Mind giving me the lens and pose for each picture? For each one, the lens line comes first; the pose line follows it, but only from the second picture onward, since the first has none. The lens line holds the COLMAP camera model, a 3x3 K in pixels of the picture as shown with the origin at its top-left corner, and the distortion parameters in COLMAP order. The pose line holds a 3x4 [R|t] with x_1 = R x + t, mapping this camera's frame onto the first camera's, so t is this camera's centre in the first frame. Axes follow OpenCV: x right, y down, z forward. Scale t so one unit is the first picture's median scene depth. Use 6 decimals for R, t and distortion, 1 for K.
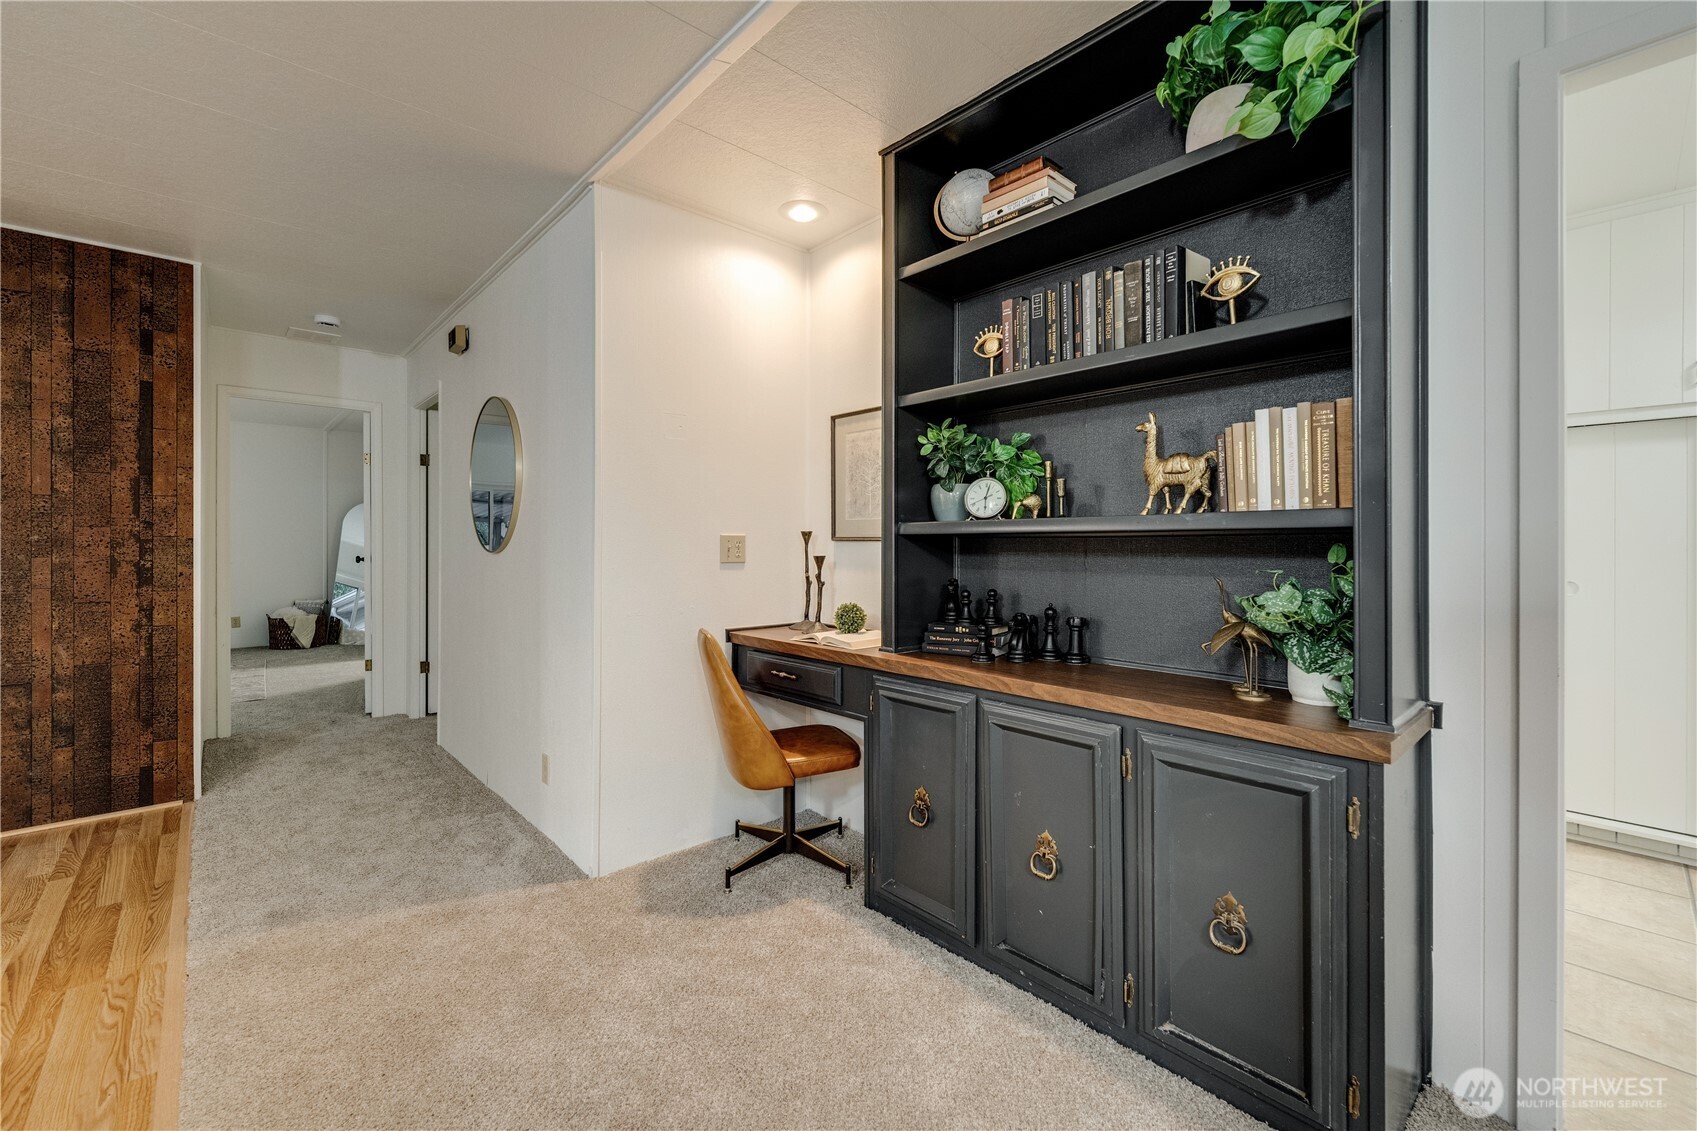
lens RADIAL K [[700.6, 0, 852.4], [0, 700.6, 550.8], [0, 0, 1]] dist [-0.002216, -0.000789]
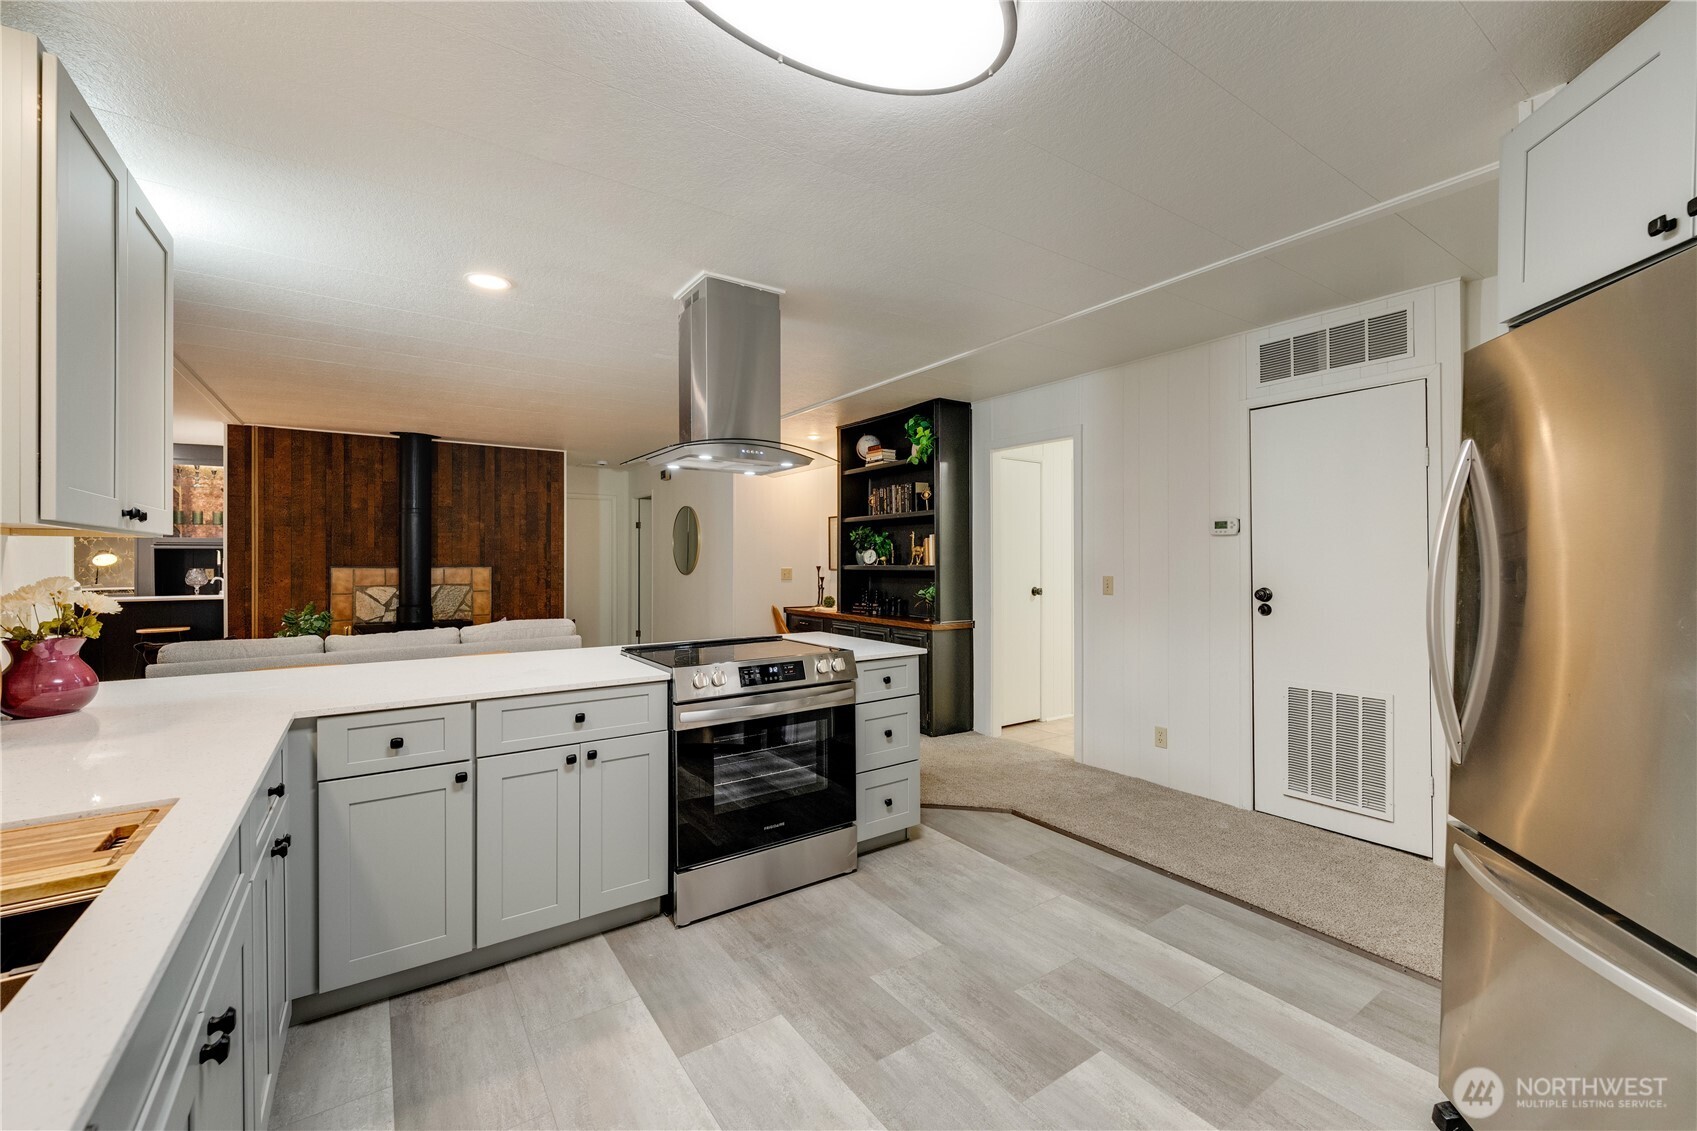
lens RADIAL K [[700.6, 0, 850.6], [0, 700.6, 564.5], [0, 0, 1]] dist [-0.002216, -0.000789]
pose [[0.990762, 0.000534, -0.135612, 0.430470], [-0.000997, 0.999994, -0.003353, -0.030860], [0.135610, 0.003457, 0.990756, -1.560998]]
